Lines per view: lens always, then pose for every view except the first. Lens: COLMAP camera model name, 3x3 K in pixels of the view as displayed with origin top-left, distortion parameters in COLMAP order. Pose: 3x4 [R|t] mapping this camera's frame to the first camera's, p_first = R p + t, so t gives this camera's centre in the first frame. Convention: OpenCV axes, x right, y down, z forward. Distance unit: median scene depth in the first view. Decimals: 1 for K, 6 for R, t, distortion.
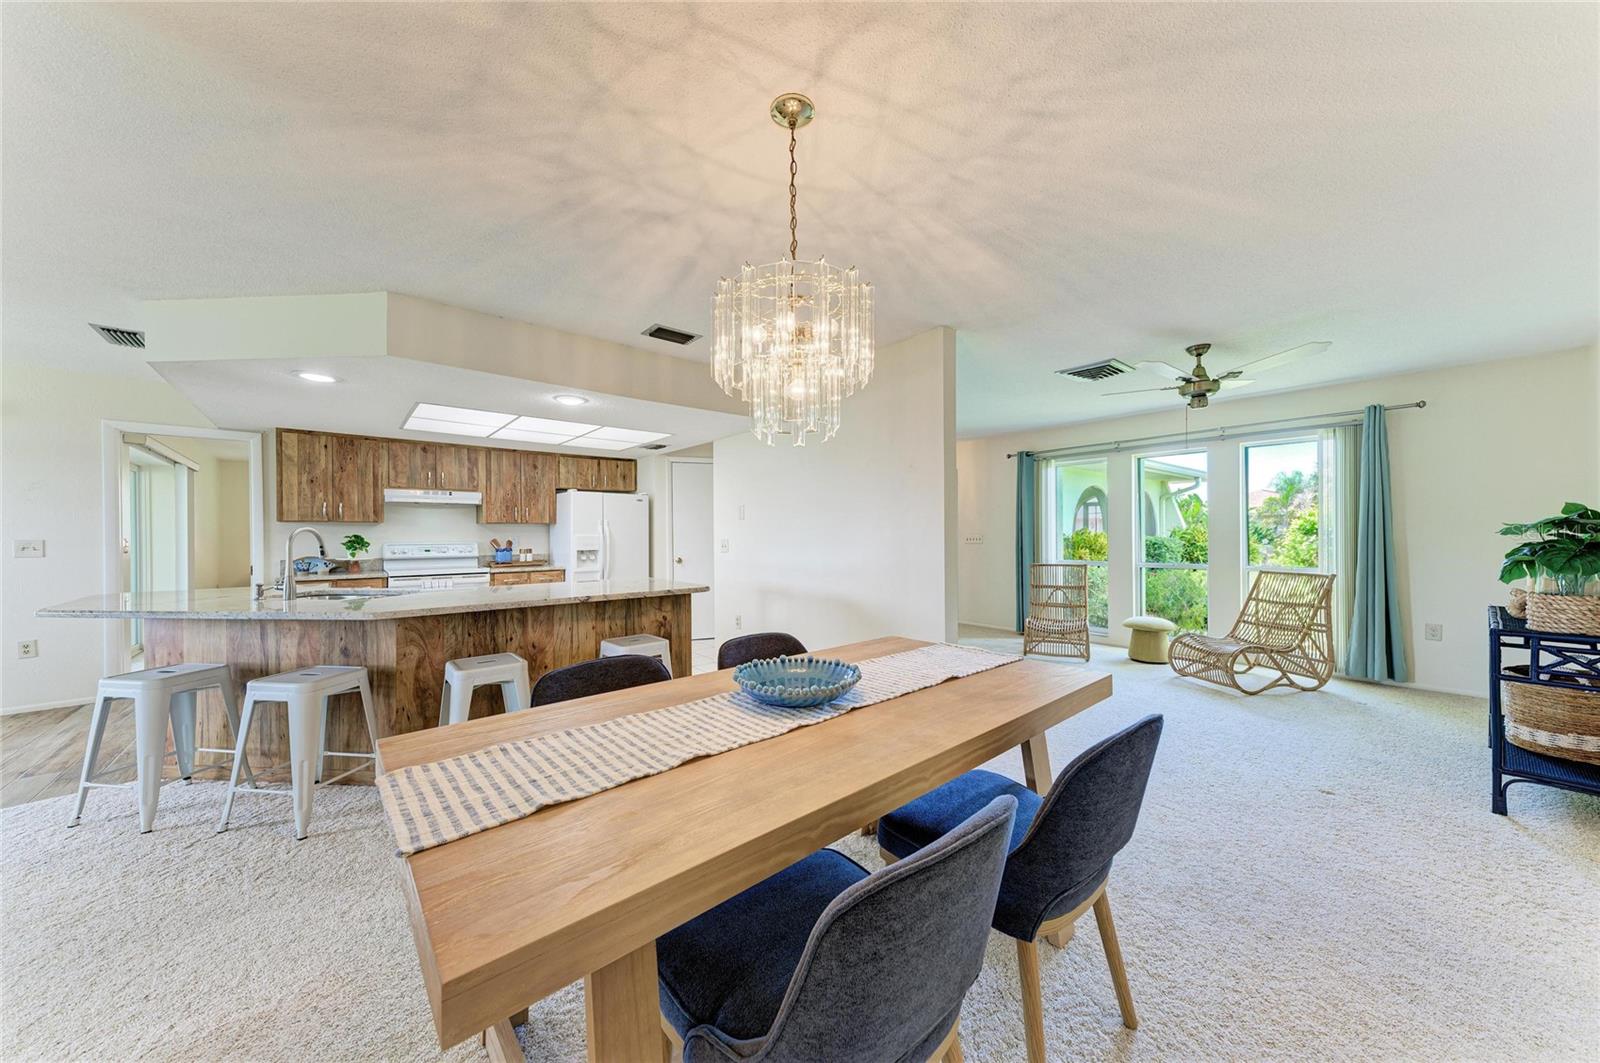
lens RADIAL K [[539.1, 0, 801.9], [0, 539.1, 534.9], [0, 0, 1]] dist [0.025551, -0.005694]
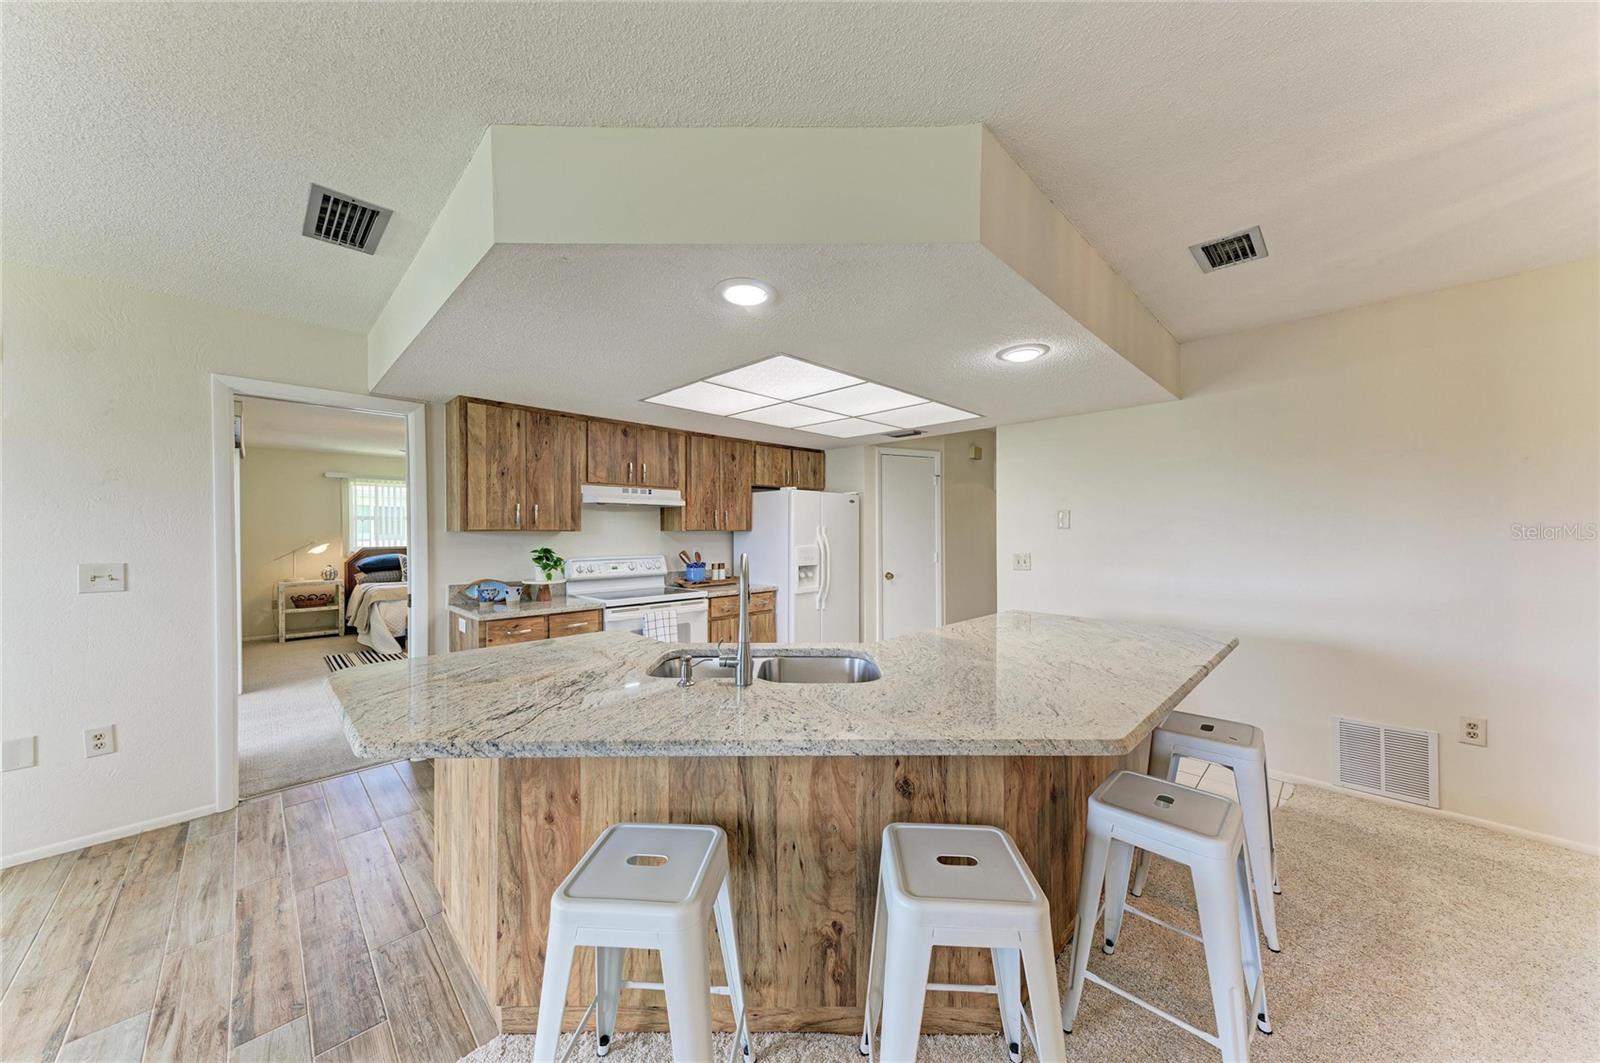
lens RADIAL K [[542.0, 0, 801.3], [0, 542.0, 533.6], [0, 0, 1]] dist [0.022139, -0.004664]
pose [[0.996697, 0.001088, 0.081208, -0.571759], [-0.001162, 0.999999, 0.000861, -0.022284], [-0.081207, -0.000953, 0.996697, 0.274044]]
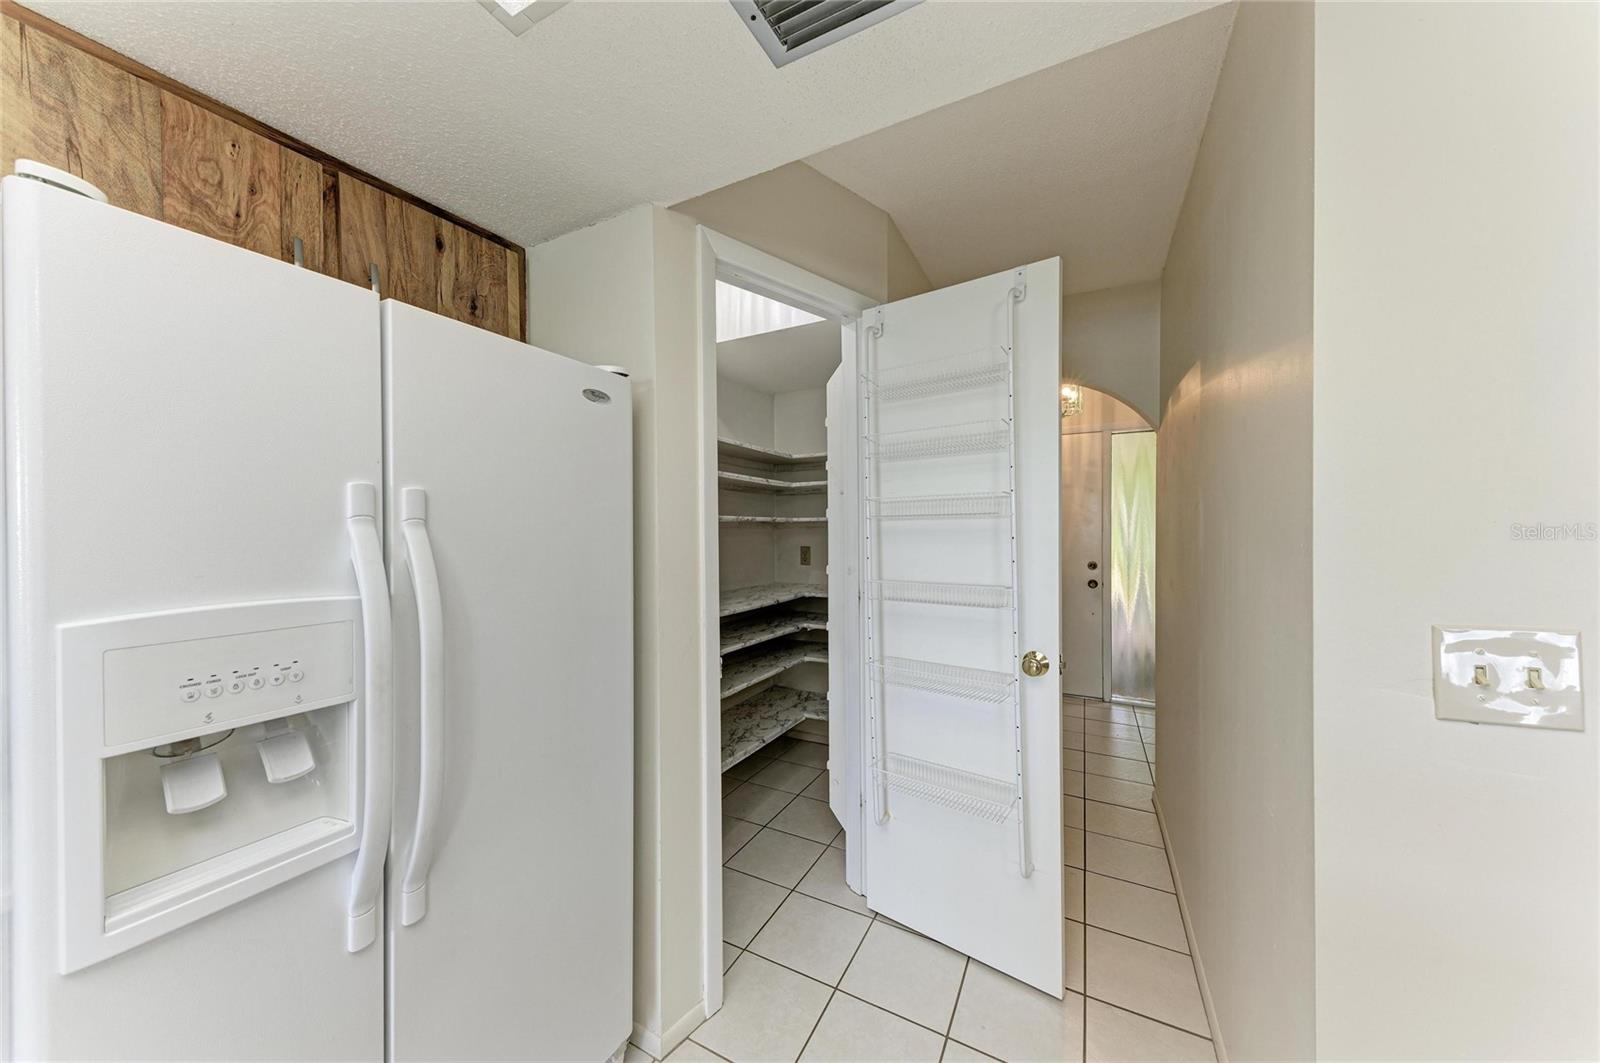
lens RADIAL K [[541.1, 0, 788.6], [0, 541.1, 530.5], [0, 0, 1]] dist [0.027653, -0.007826]
pose [[0.936552, 0.000166, 0.350529, -0.395175], [0.000225, 0.999999, -0.001076, -0.019277], [-0.350529, 0.001087, 0.936551, 1.029709]]
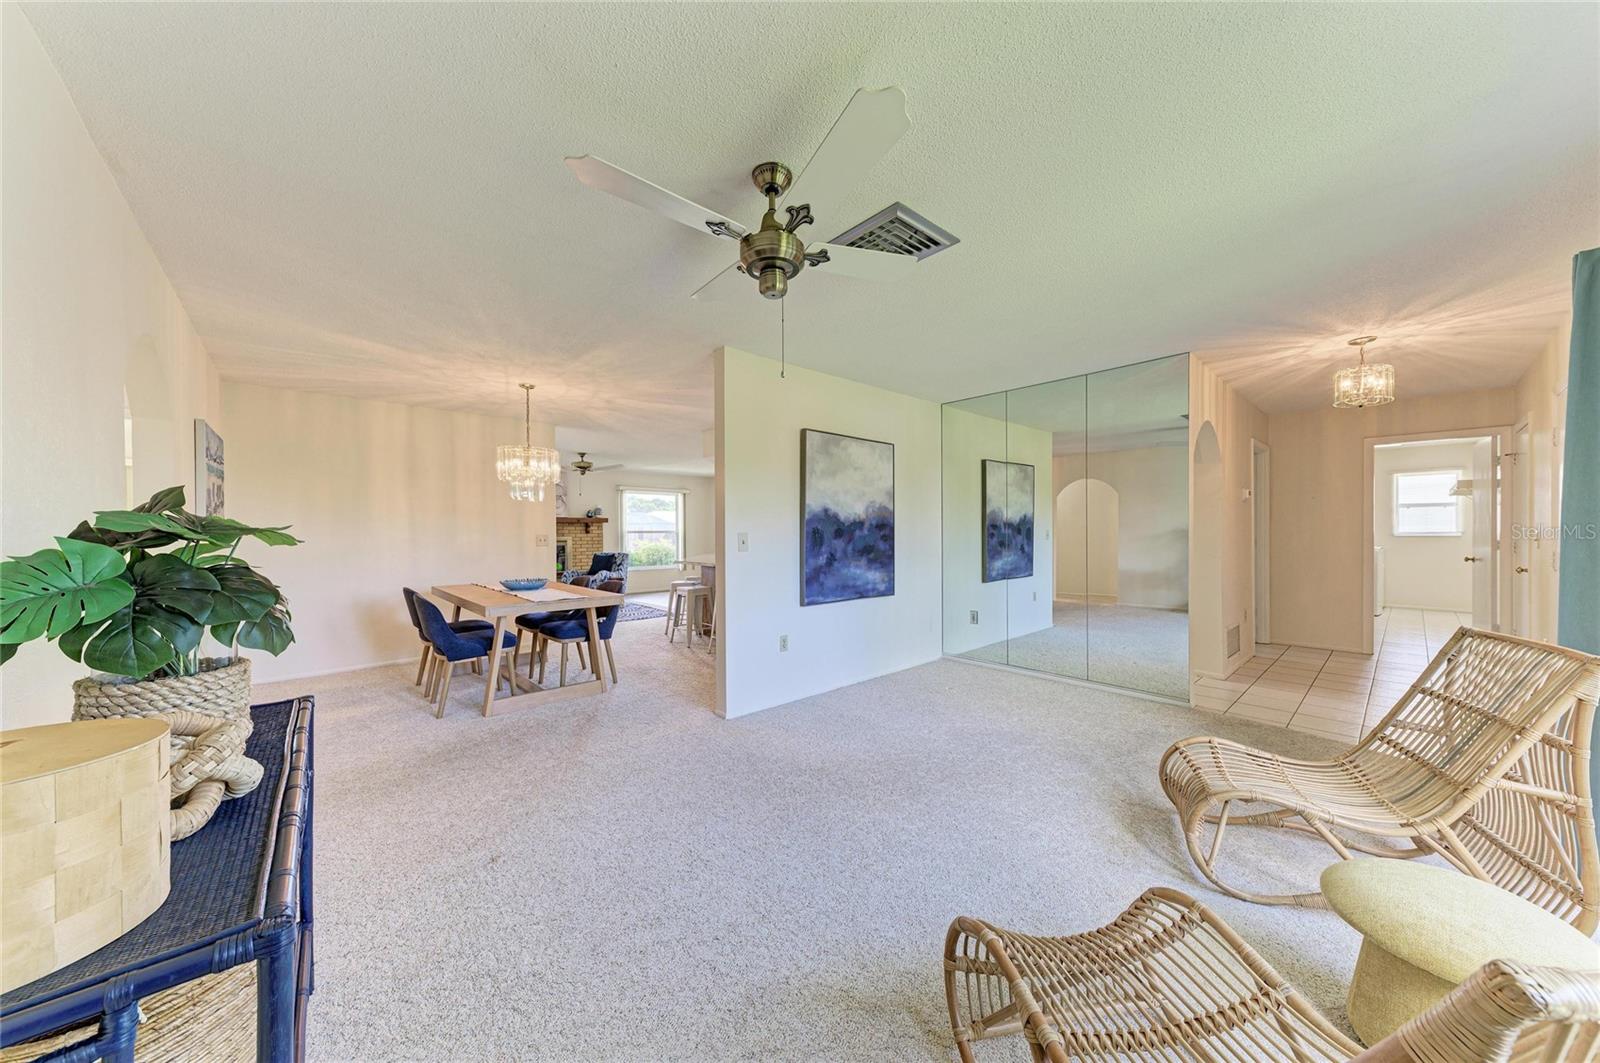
lens RADIAL K [[539.1, 0, 801.9], [0, 539.1, 534.9], [0, 0, 1]] dist [0.025551, -0.005694]
pose [[0.027432, 0.013456, -0.999533, 0.983806], [0.002343, 0.999906, 0.013525, -0.008830], [0.999621, -0.002713, 0.027398, 0.803973]]
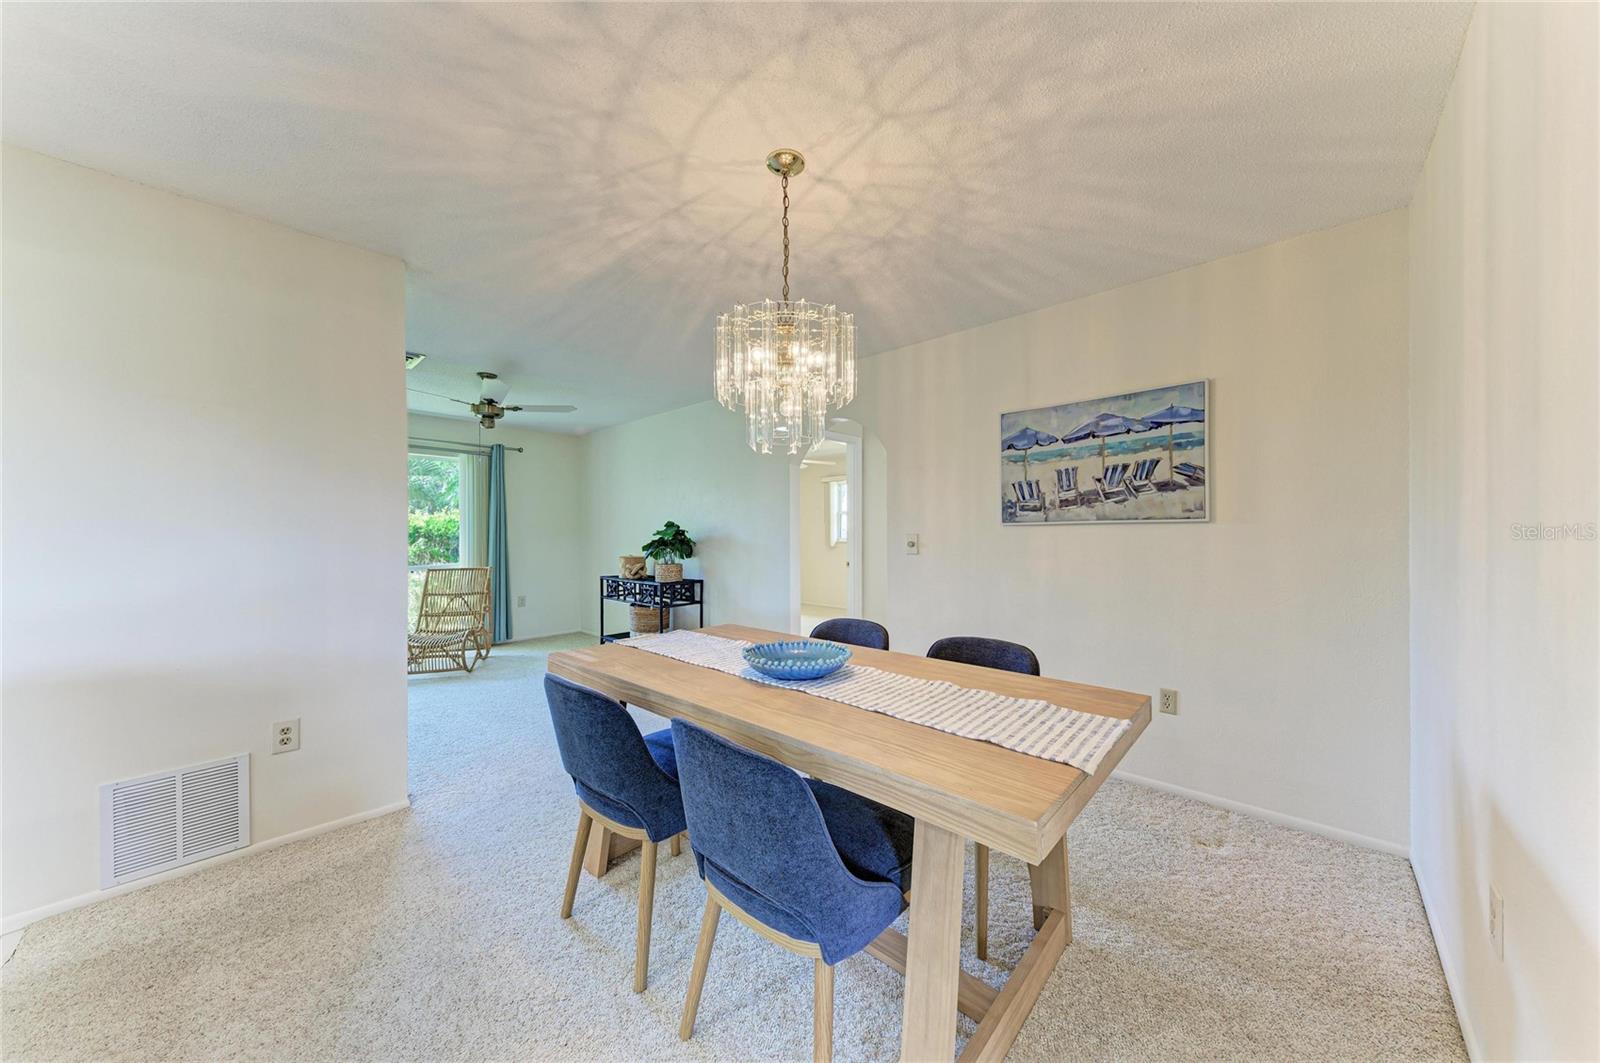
lens RADIAL K [[542.0, 0, 801.3], [0, 542.0, 533.6], [0, 0, 1]] dist [0.022139, -0.004664]
pose [[-0.110956, 0.005379, 0.993811, -0.392261], [0.006270, 0.999969, -0.004712, 0.001983], [-0.993806, 0.005708, -0.110987, 0.374378]]
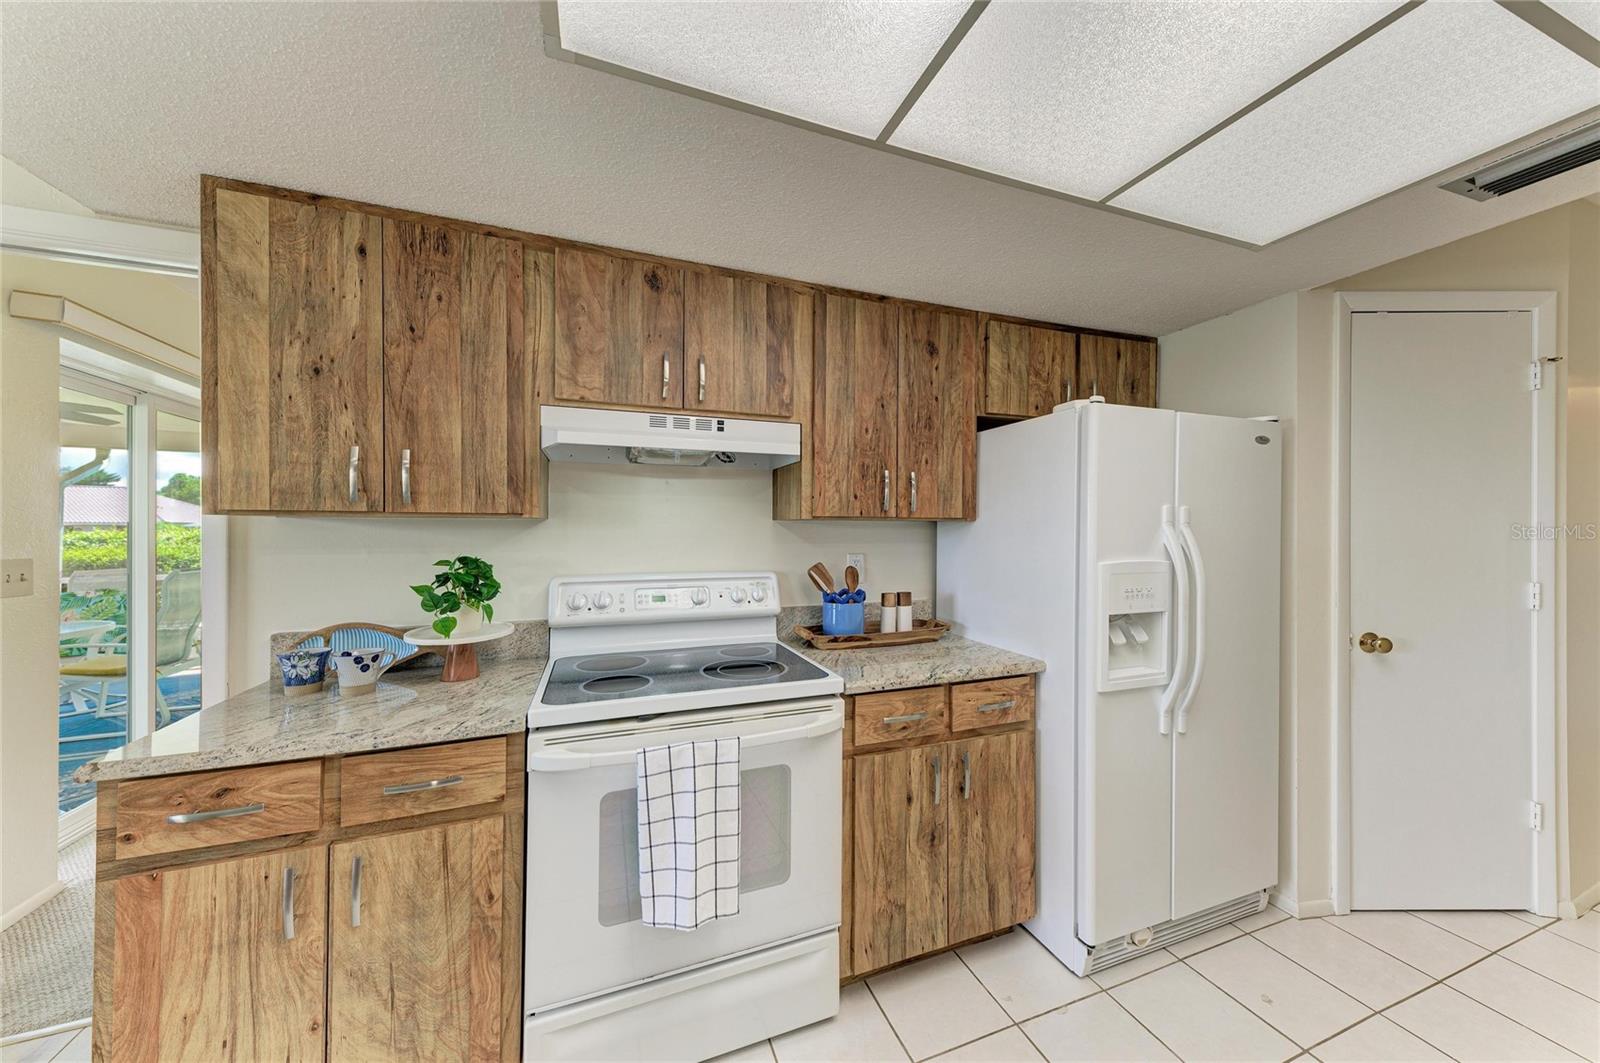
lens RADIAL K [[542.0, 0, 801.3], [0, 542.0, 533.6], [0, 0, 1]] dist [0.022139, -0.004664]
pose [[0.939327, 0.007694, -0.342937, -0.564082], [-0.006130, 0.999965, 0.005646, -0.017333], [0.342968, -0.003201, 0.939341, 0.822845]]
